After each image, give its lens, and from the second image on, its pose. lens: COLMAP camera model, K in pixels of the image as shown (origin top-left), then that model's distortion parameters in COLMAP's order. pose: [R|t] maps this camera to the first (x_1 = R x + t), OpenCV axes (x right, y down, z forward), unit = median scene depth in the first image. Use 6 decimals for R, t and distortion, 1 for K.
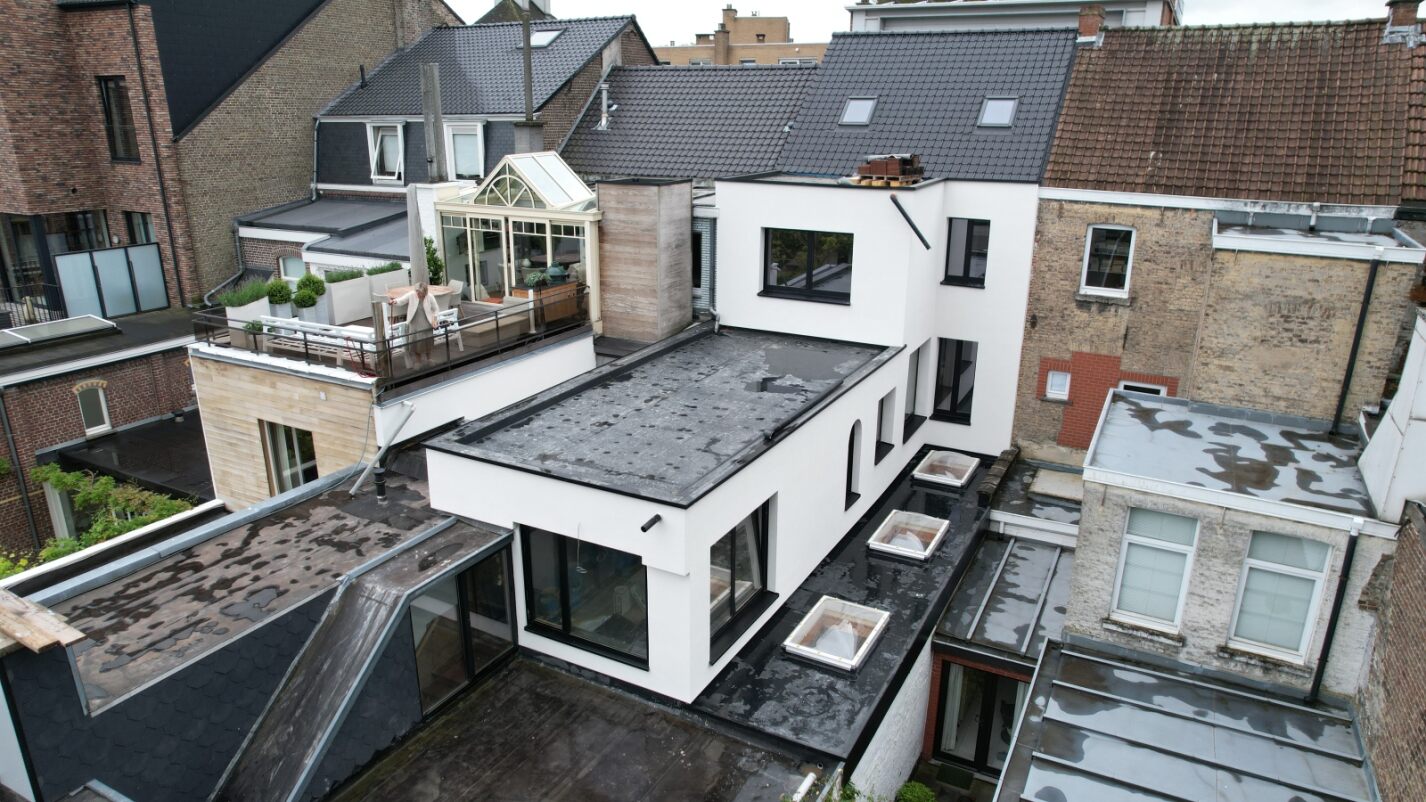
lens RADIAL K [[913.3, 0, 712.1], [0, 913.3, 404.7], [0, 0, 1]] dist [-0.079311, 0.072778]
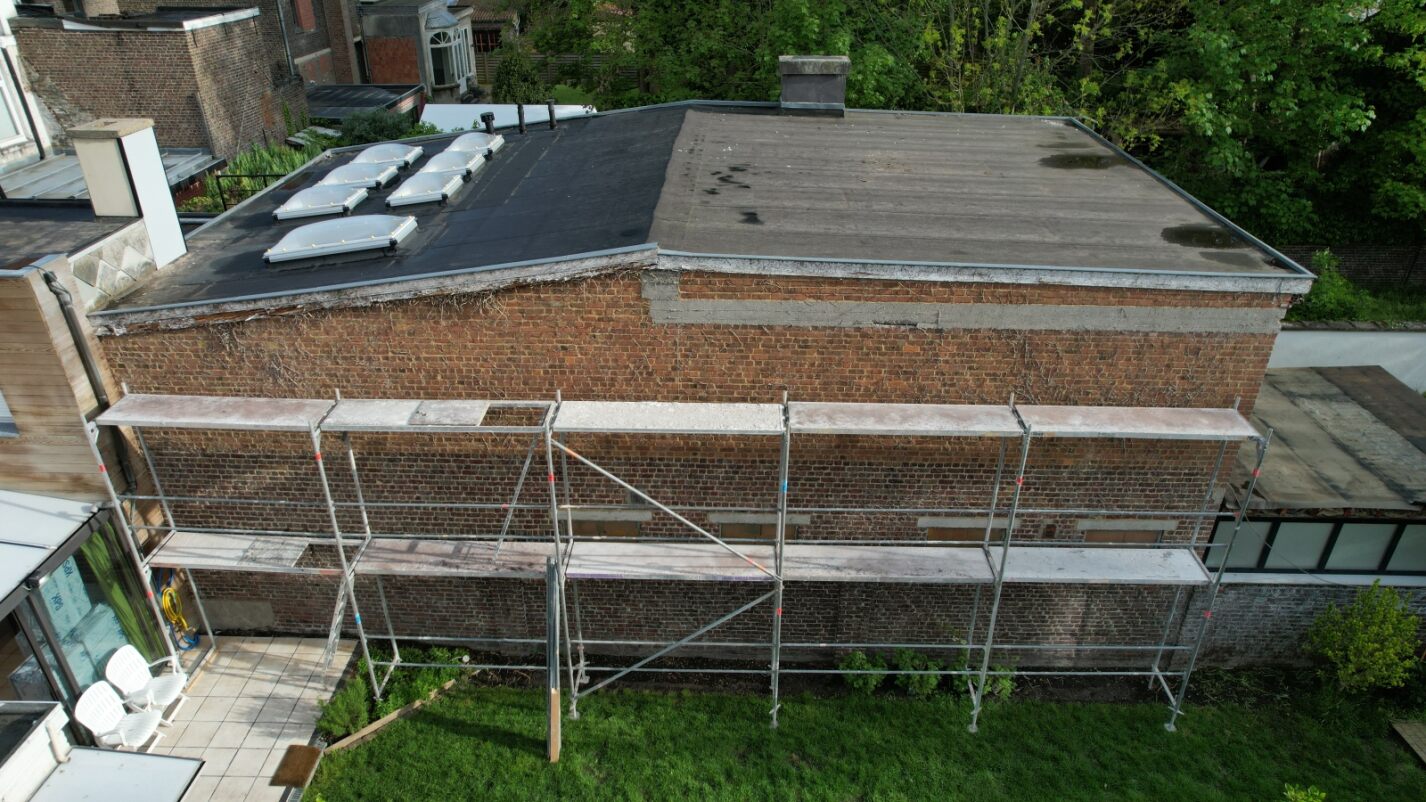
lens RADIAL K [[913.3, 0, 712.1], [0, 913.3, 404.7], [0, 0, 1]] dist [-0.079311, 0.072778]
pose [[-0.449086, -0.436814, 0.779433, -1.229363], [0.273483, 0.763277, 0.585333, 0.018446], [-0.850605, 0.476027, -0.223316, 0.384652]]
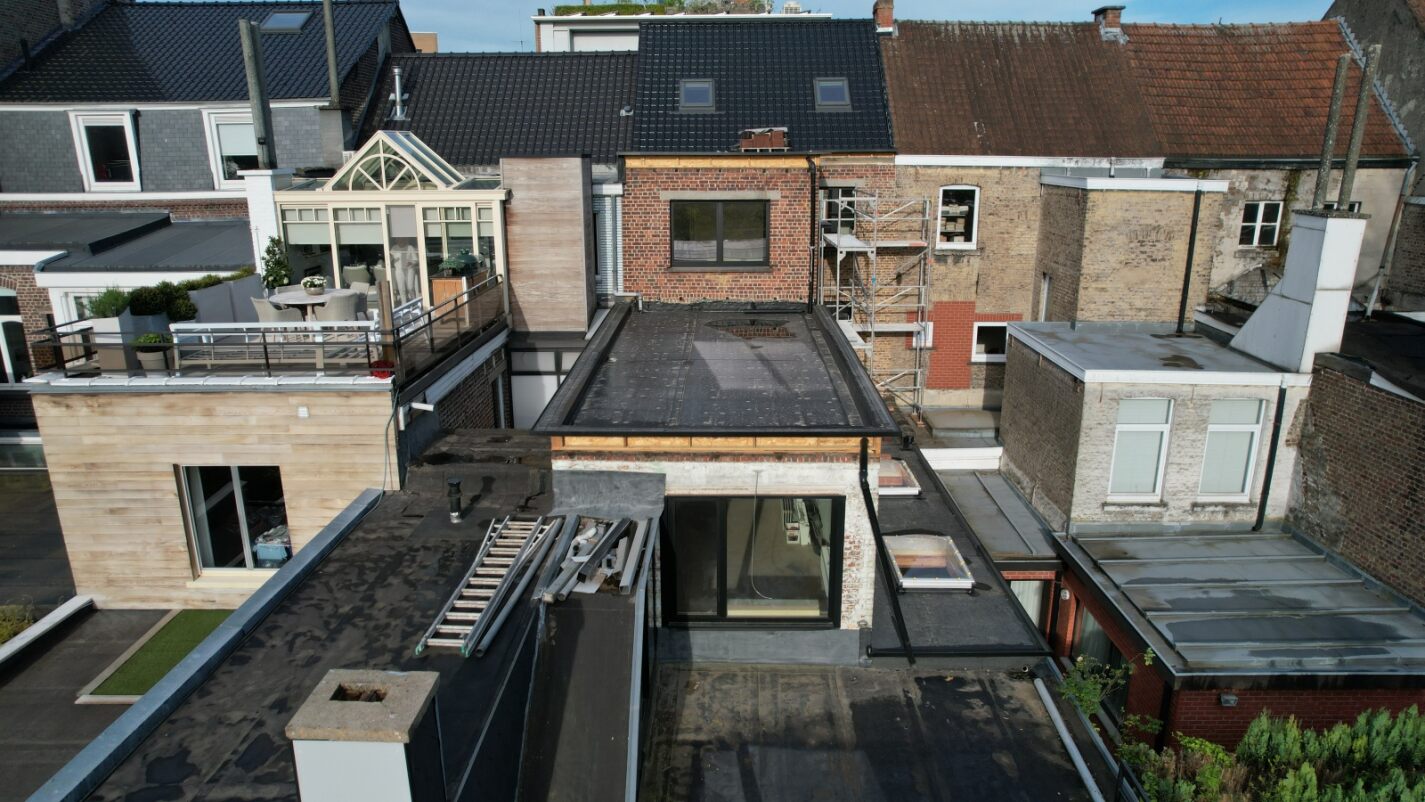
lens RADIAL K [[912.7, 0, 711.6], [0, 912.7, 404.7], [0, 0, 1]] dist [-0.079311, 0.072778]
pose [[0.888546, -0.133633, 0.438894, -0.425120], [0.151994, 0.988358, -0.006781, 0.038889], [-0.432878, 0.072734, 0.898513, 0.148166]]
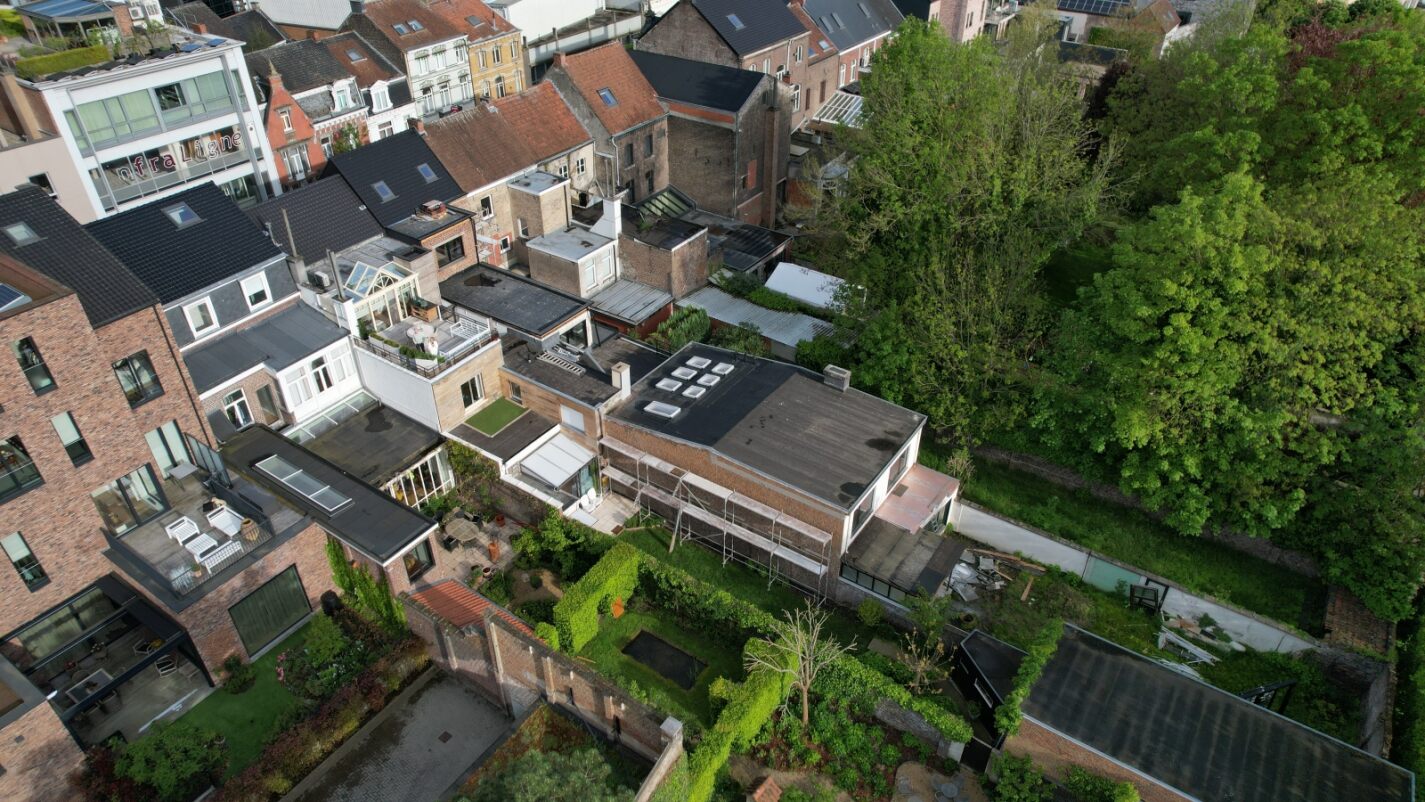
lens RADIAL K [[912.7, 0, 711.6], [0, 912.7, 404.7], [0, 0, 1]] dist [-0.079311, 0.072778]
pose [[0.109353, -0.581444, 0.806204, -2.704408], [0.308406, 0.790888, 0.528566, -1.178325], [-0.944948, 0.190838, 0.265807, -0.470041]]
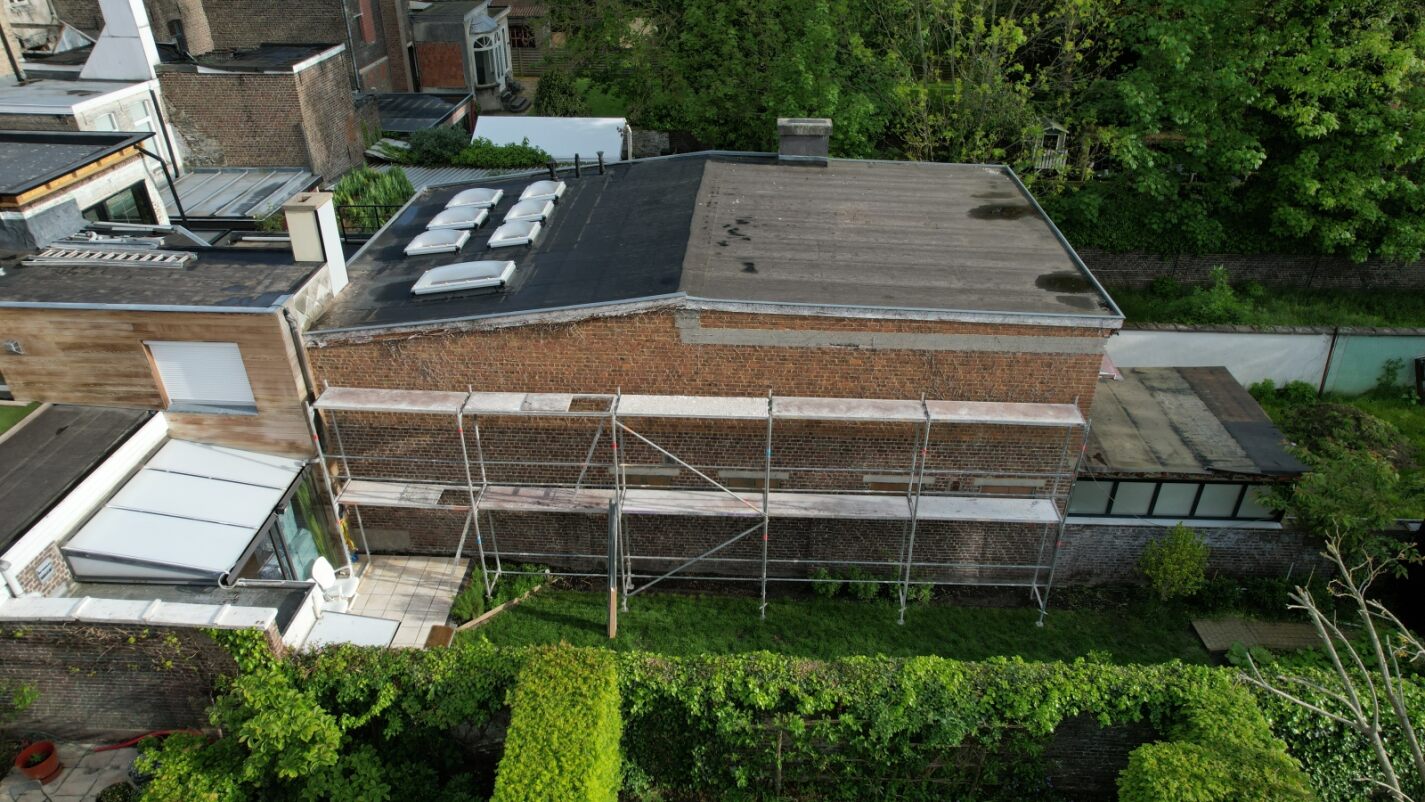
lens RADIAL K [[912.7, 0, 711.6], [0, 912.7, 404.7], [0, 0, 1]] dist [-0.079311, 0.072778]
pose [[-0.430736, -0.473509, 0.768281, -1.458350], [0.278090, 0.740240, 0.612137, -0.184918], [-0.858564, 0.477320, -0.187170, 0.431571]]
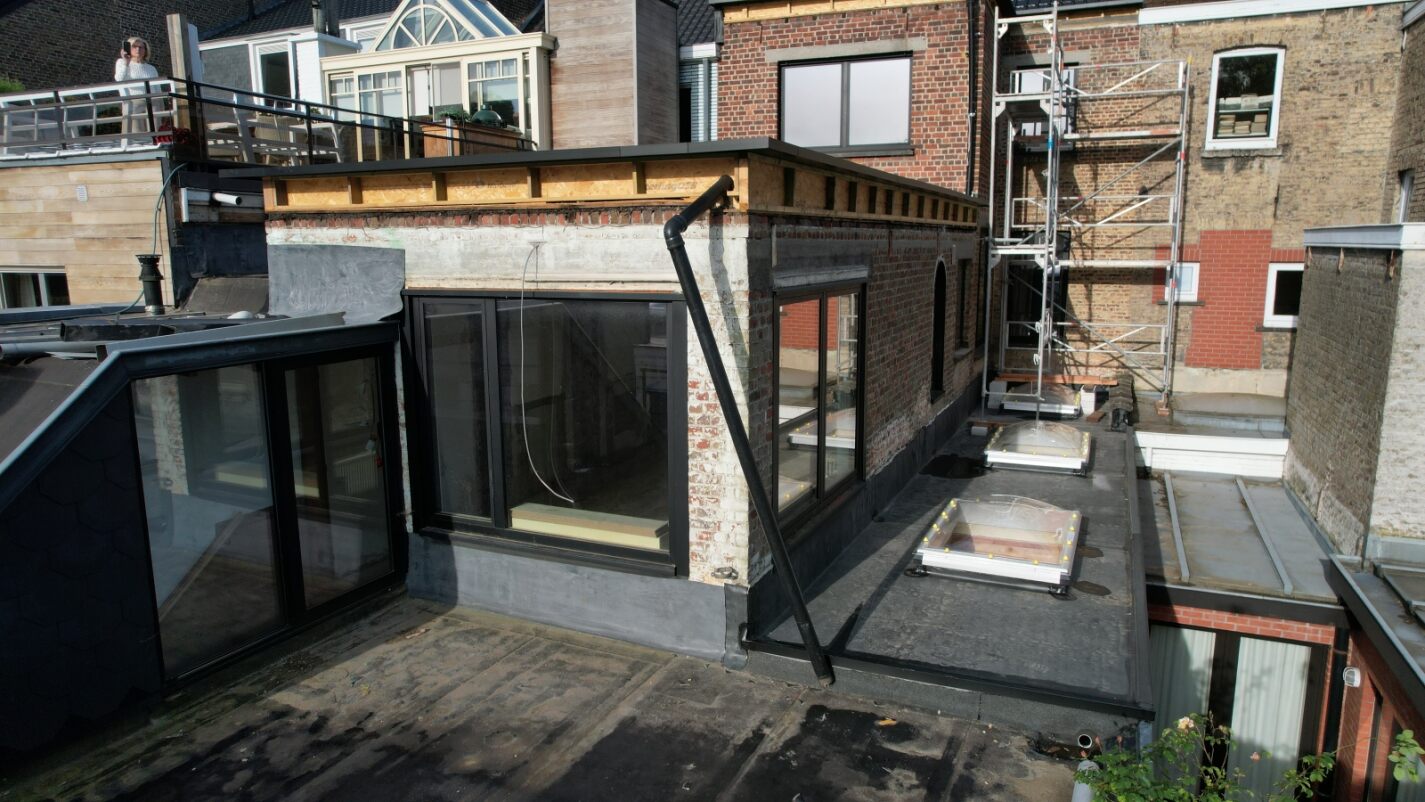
lens RADIAL K [[916.0, 0, 711.0], [0, 916.0, 404.4], [0, 0, 1]] dist [-0.082692, 0.074755]
pose [[0.997503, -0.023635, 0.066557, -0.060905], [0.032866, 0.989435, -0.141203, 0.205624], [-0.062516, 0.143038, 0.987741, 0.389710]]
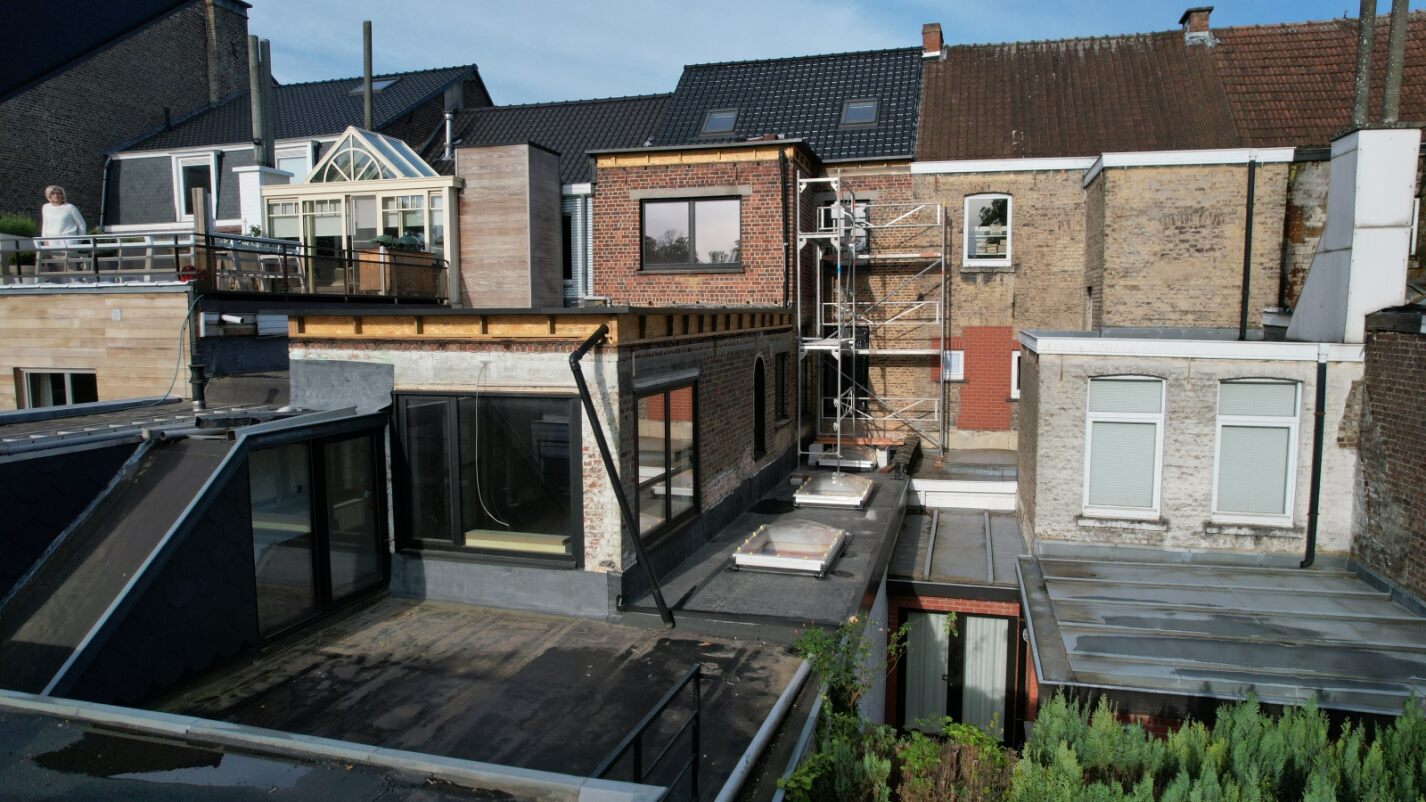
lens RADIAL K [[913.3, 0, 712.1], [0, 913.3, 404.7], [0, 0, 1]] dist [-0.079311, 0.072778]
pose [[0.977739, -0.032463, 0.207298, -0.084309], [0.076323, 0.975305, -0.207255, 0.246122], [-0.195451, 0.218463, 0.956072, 0.166295]]
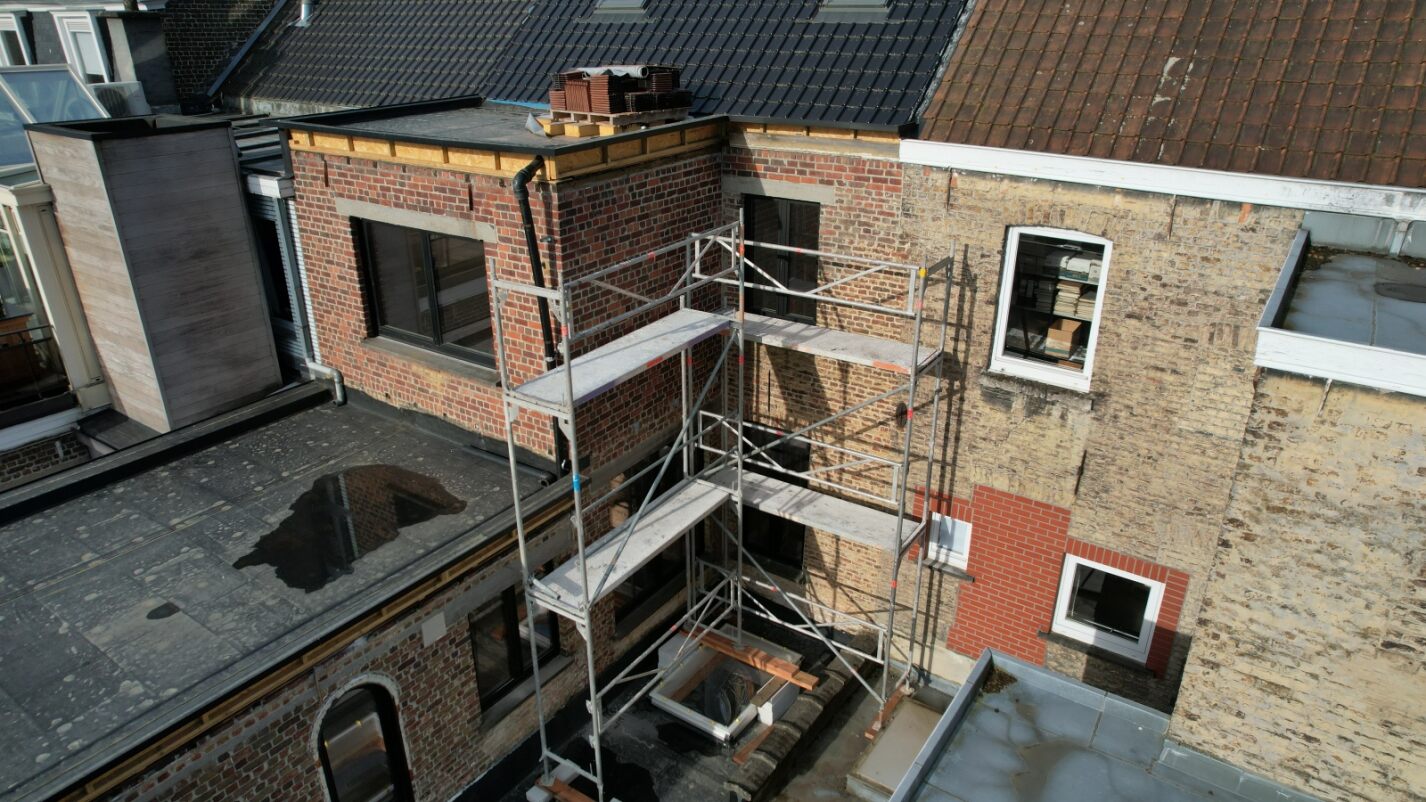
lens RADIAL K [[913.3, 0, 712.1], [0, 913.3, 404.7], [0, 0, 1]] dist [-0.079311, 0.072778]
pose [[0.993229, 0.039289, -0.109325, 0.373863], [-0.028181, 0.994451, 0.101355, -0.176575], [0.112700, -0.097587, 0.988825, 0.612137]]
